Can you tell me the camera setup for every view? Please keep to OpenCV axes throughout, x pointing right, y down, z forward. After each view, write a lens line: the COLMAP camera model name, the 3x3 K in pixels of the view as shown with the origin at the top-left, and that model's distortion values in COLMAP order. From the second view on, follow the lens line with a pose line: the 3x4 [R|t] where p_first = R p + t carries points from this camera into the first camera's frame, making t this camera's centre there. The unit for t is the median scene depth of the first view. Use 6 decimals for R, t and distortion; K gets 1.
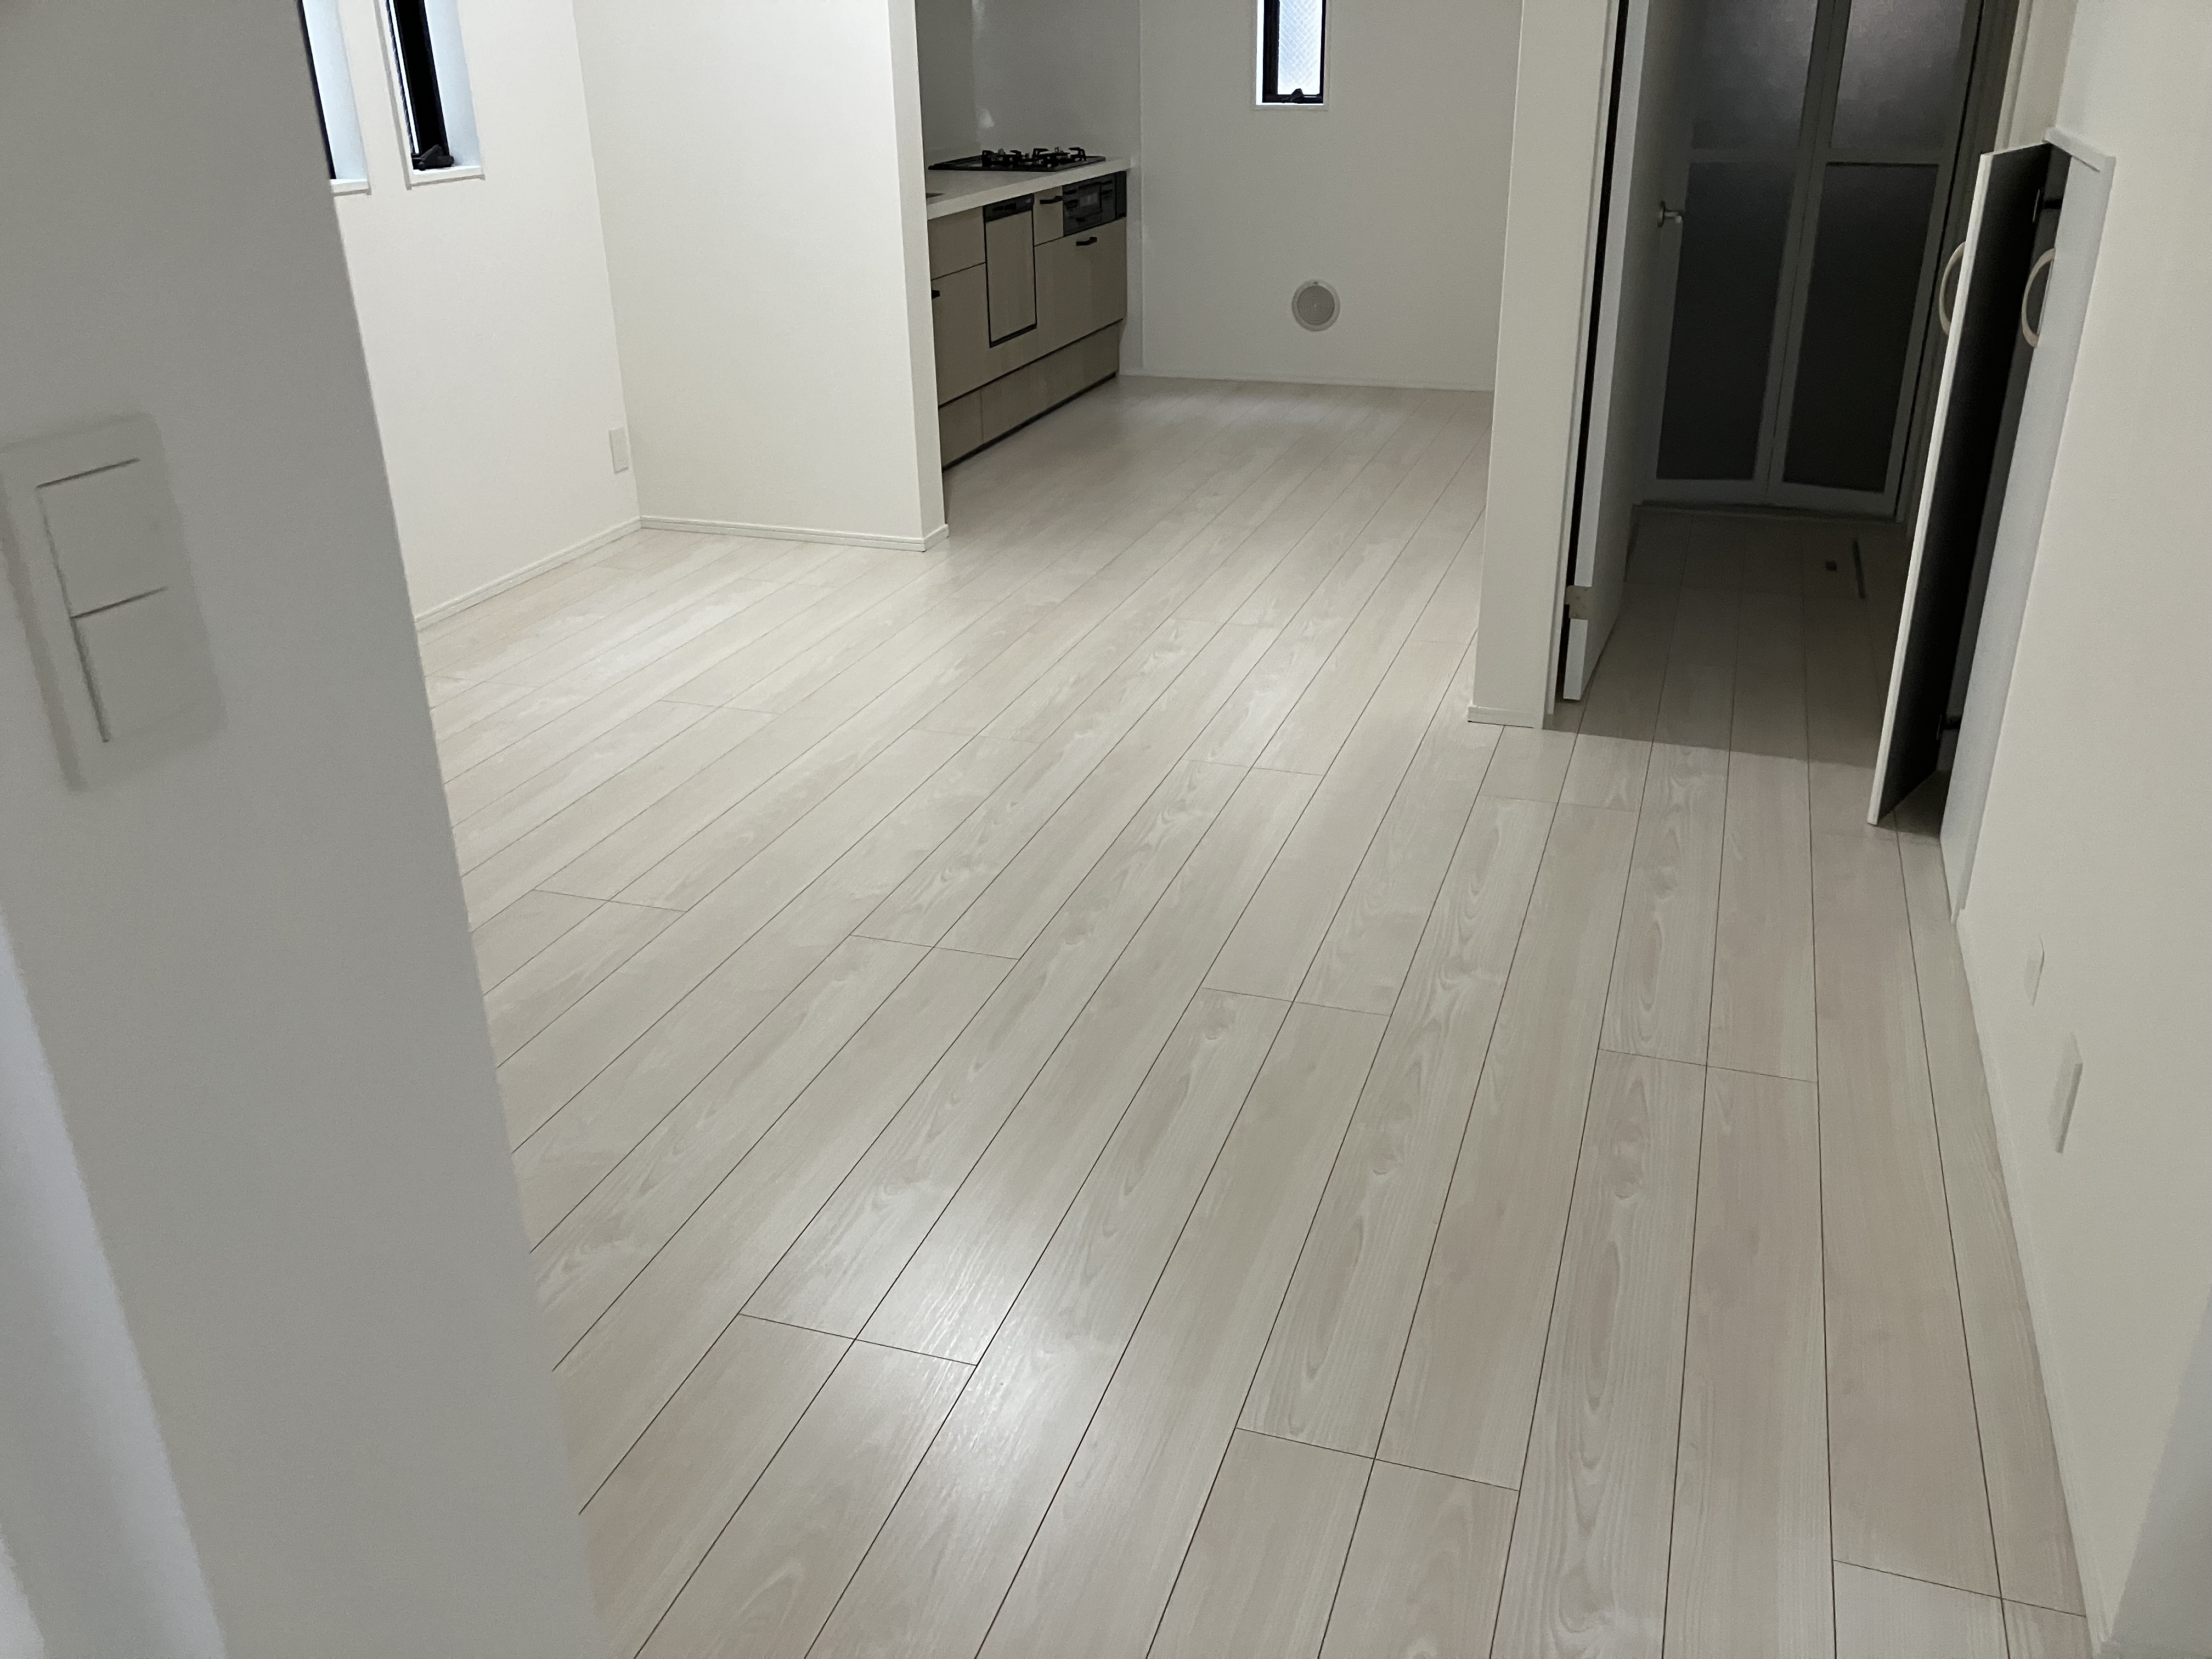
lens RADIAL K [[1807.1, 0, 1150.7], [0, 1807.1, 831.7], [0, 0, 1]] dist [-0.005971, -0.003510]
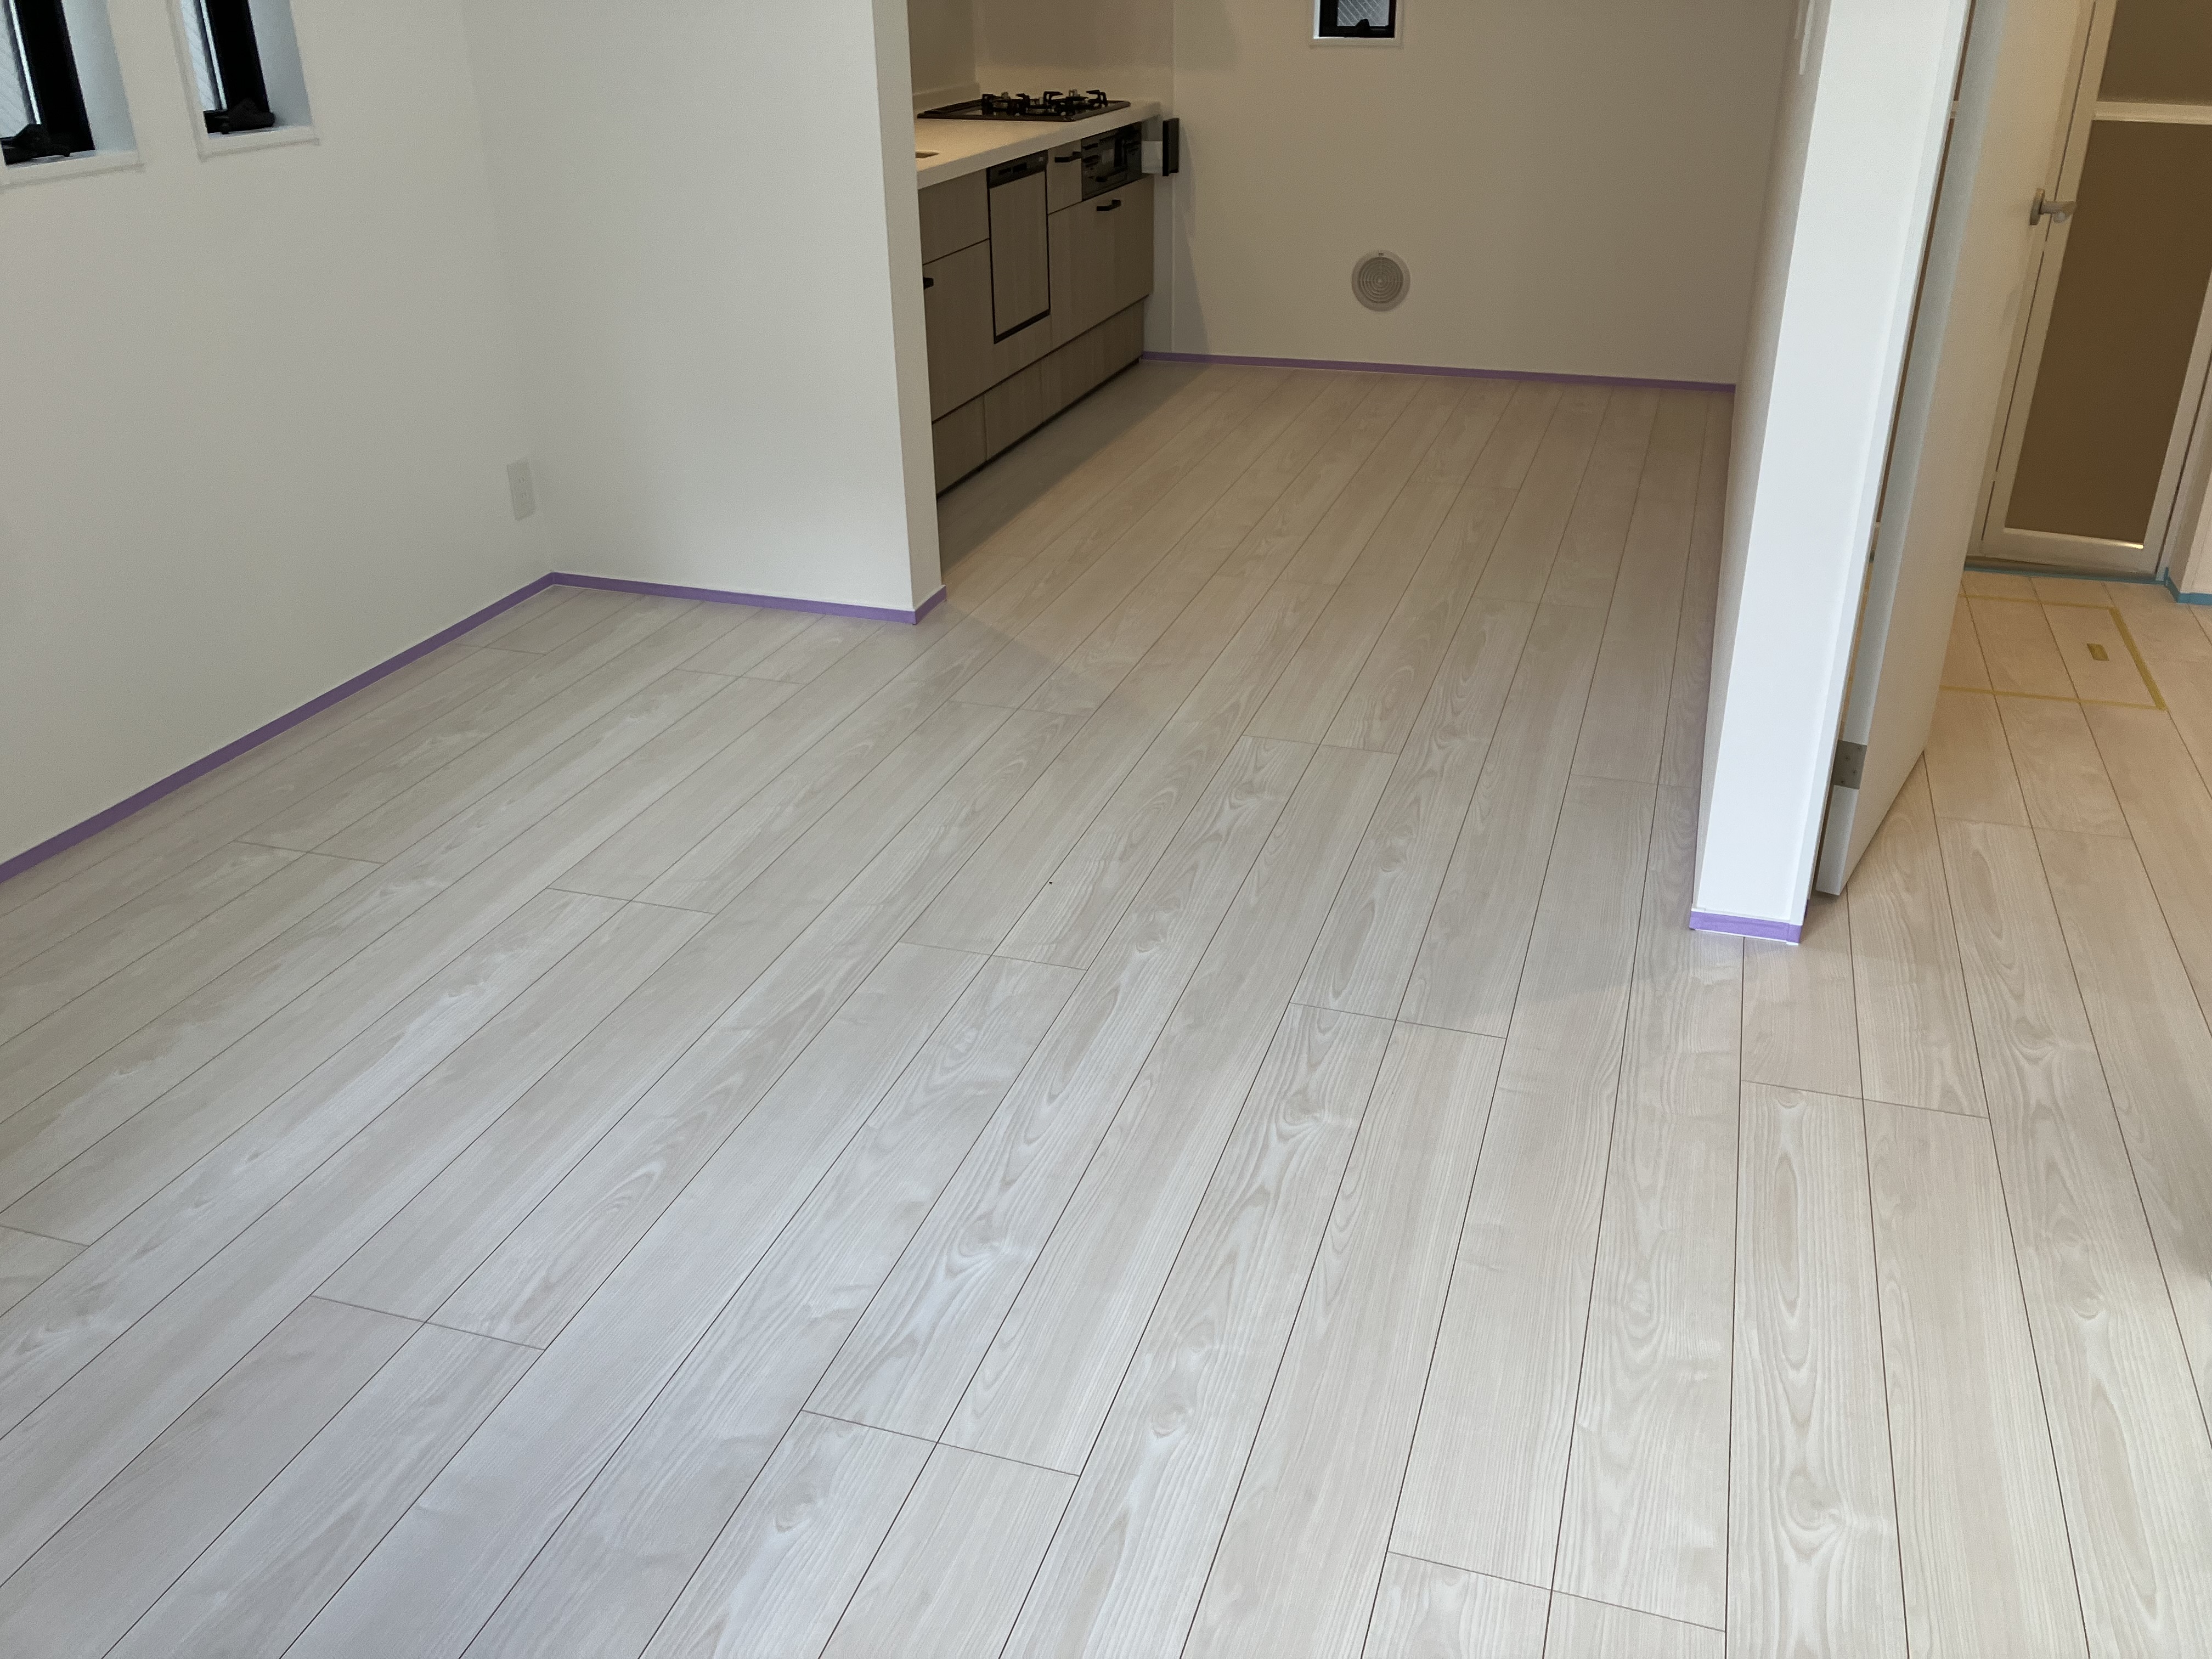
lens RADIAL K [[1807.1, 0, 1150.7], [0, 1807.1, 831.7], [0, 0, 1]] dist [-0.005971, -0.003510]
pose [[0.999987, -0.001992, 0.004669, -0.023301], [0.001834, 0.999436, 0.033519, -0.076339], [-0.004733, -0.033510, 0.999427, 0.183645]]
